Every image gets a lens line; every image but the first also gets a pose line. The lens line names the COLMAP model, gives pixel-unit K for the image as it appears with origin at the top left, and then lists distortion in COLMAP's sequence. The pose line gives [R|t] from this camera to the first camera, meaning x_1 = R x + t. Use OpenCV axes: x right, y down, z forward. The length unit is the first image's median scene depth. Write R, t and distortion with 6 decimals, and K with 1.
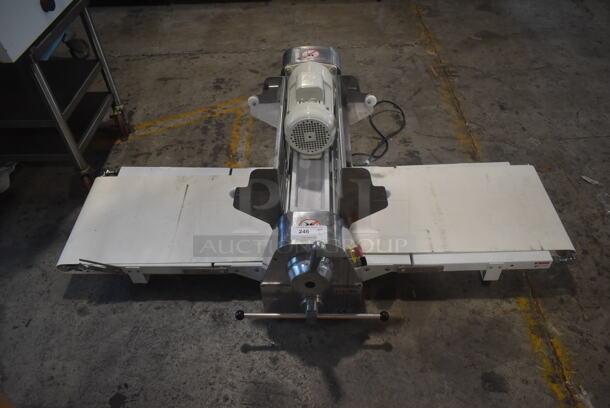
lens RADIAL K [[467.8, 0, 305.0], [0, 467.8, 204.0], [0, 0, 1]] dist [-0.012386, -0.001733]
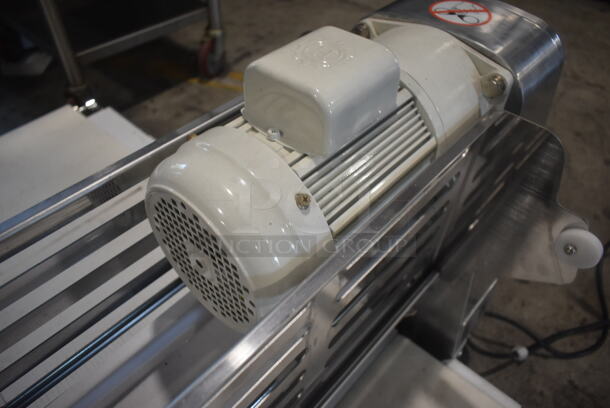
lens RADIAL K [[453.3, 0, 305.0], [0, 453.3, 204.0], [0, 0, 1]] dist [-0.005414, -0.001425]
pose [[0.754315, 0.498986, -0.426640, 0.129017], [-0.496190, 0.858845, 0.127199, -0.212627], [0.429889, 0.115746, 0.895432, 0.750835]]
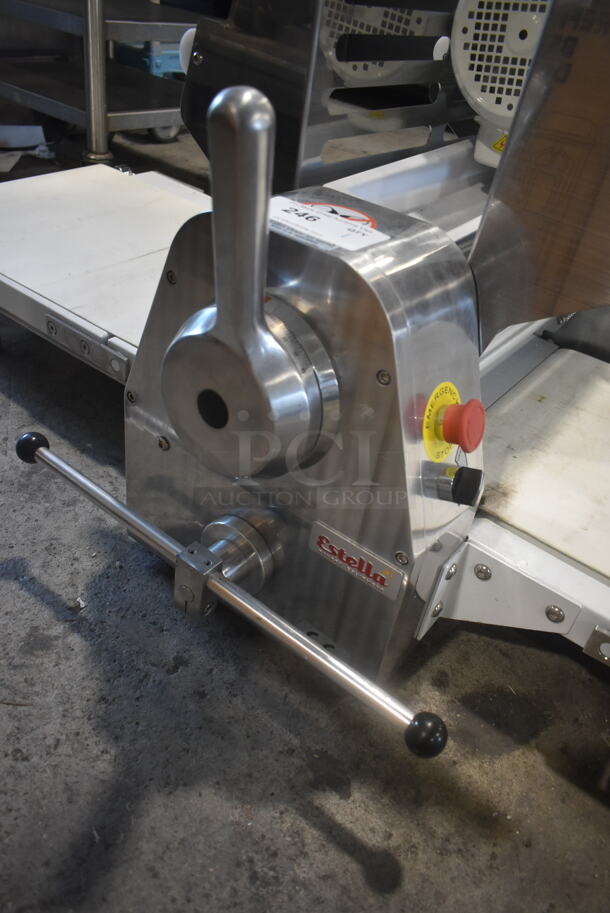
lens RADIAL K [[700.1, 0, 305.0], [0, 700.1, 456.5], [0, 0, 1]] dist [-0.012386, -0.001733]
pose [[0.793309, 0.462598, -0.395809, 0.182842], [-0.530490, 0.844227, -0.076565, 0.171531], [0.298734, 0.270712, 0.915136, 0.590118]]
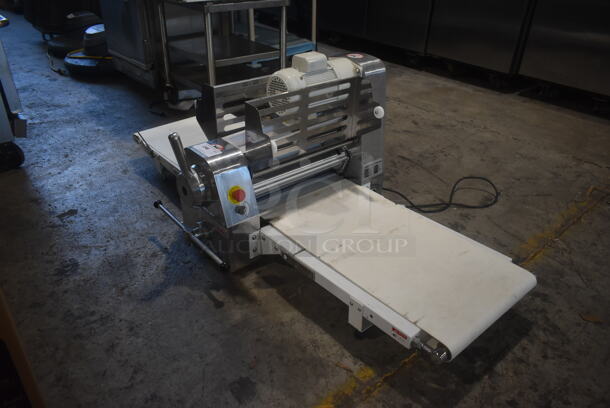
lens RADIAL K [[467.8, 0, 305.0], [0, 467.8, 204.0], [0, 0, 1]] dist [-0.012386, -0.001733]
pose [[0.663656, 0.426838, -0.614305, 0.780294], [-0.563411, 0.825429, -0.035139, 0.065569], [0.492067, 0.369426, 0.788286, 0.239079]]
